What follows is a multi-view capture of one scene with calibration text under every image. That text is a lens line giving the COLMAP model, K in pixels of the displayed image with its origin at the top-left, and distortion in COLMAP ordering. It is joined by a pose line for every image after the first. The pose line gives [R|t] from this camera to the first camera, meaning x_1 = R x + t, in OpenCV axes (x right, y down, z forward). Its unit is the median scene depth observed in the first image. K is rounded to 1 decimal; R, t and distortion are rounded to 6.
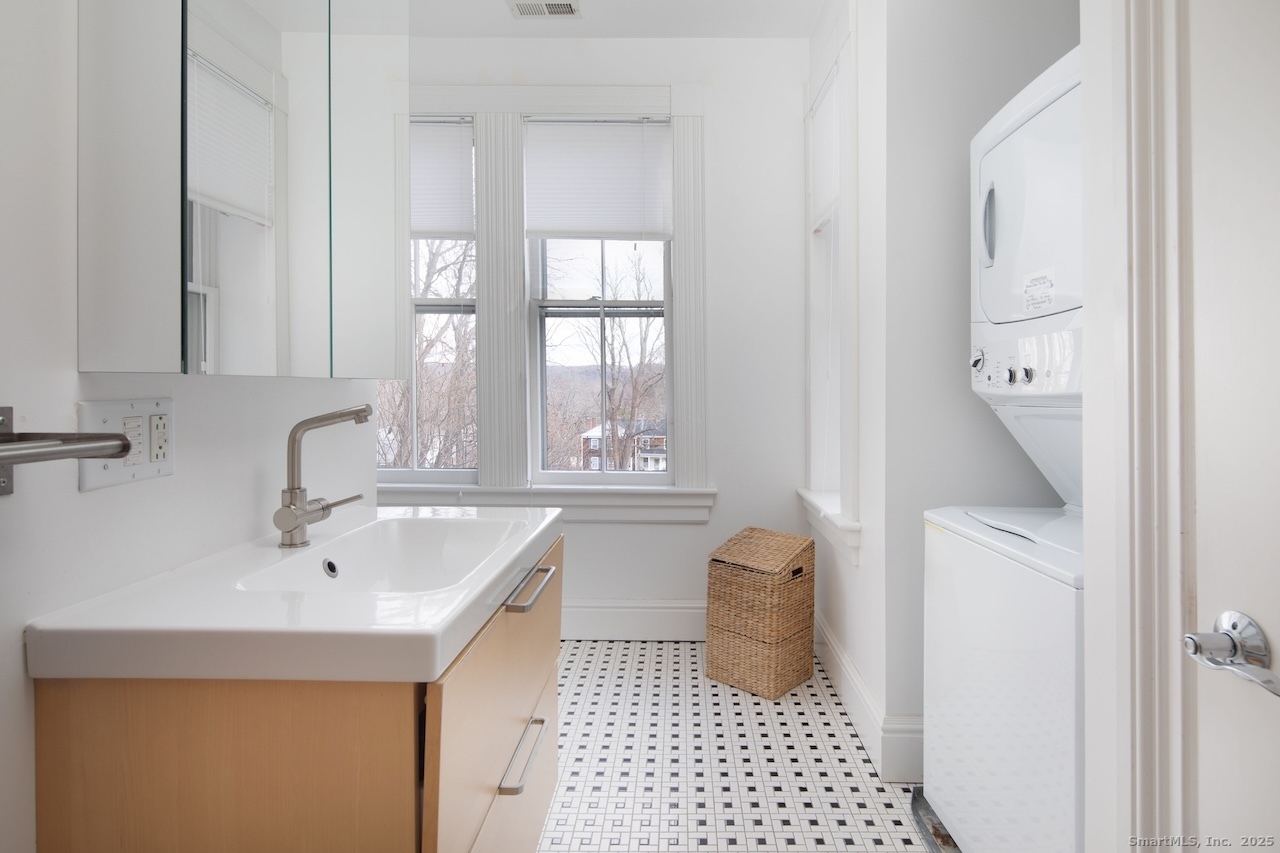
lens RADIAL K [[692.5, 0, 643.5], [0, 692.5, 405.0], [0, 0, 1]] dist [0.003146, -0.000038]
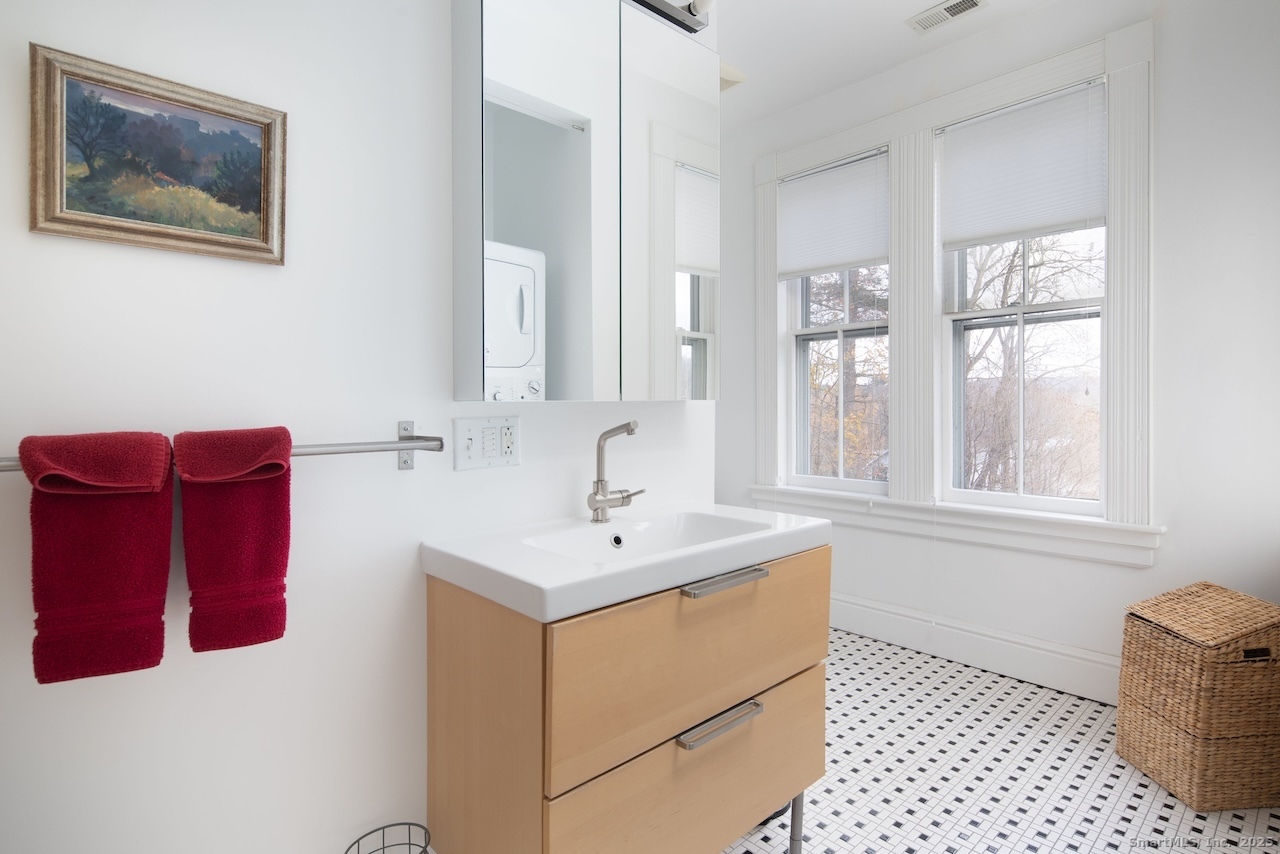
lens RADIAL K [[630.4, 0, 640.0], [0, 630.4, 427.0], [0, 0, 1]] dist [-0.002148, -0.001686]
pose [[0.706391, 0.011658, -0.707726, 0.232631], [-0.003636, 0.999911, 0.012842, -0.002156], [0.707813, -0.006498, 0.706370, 0.082206]]
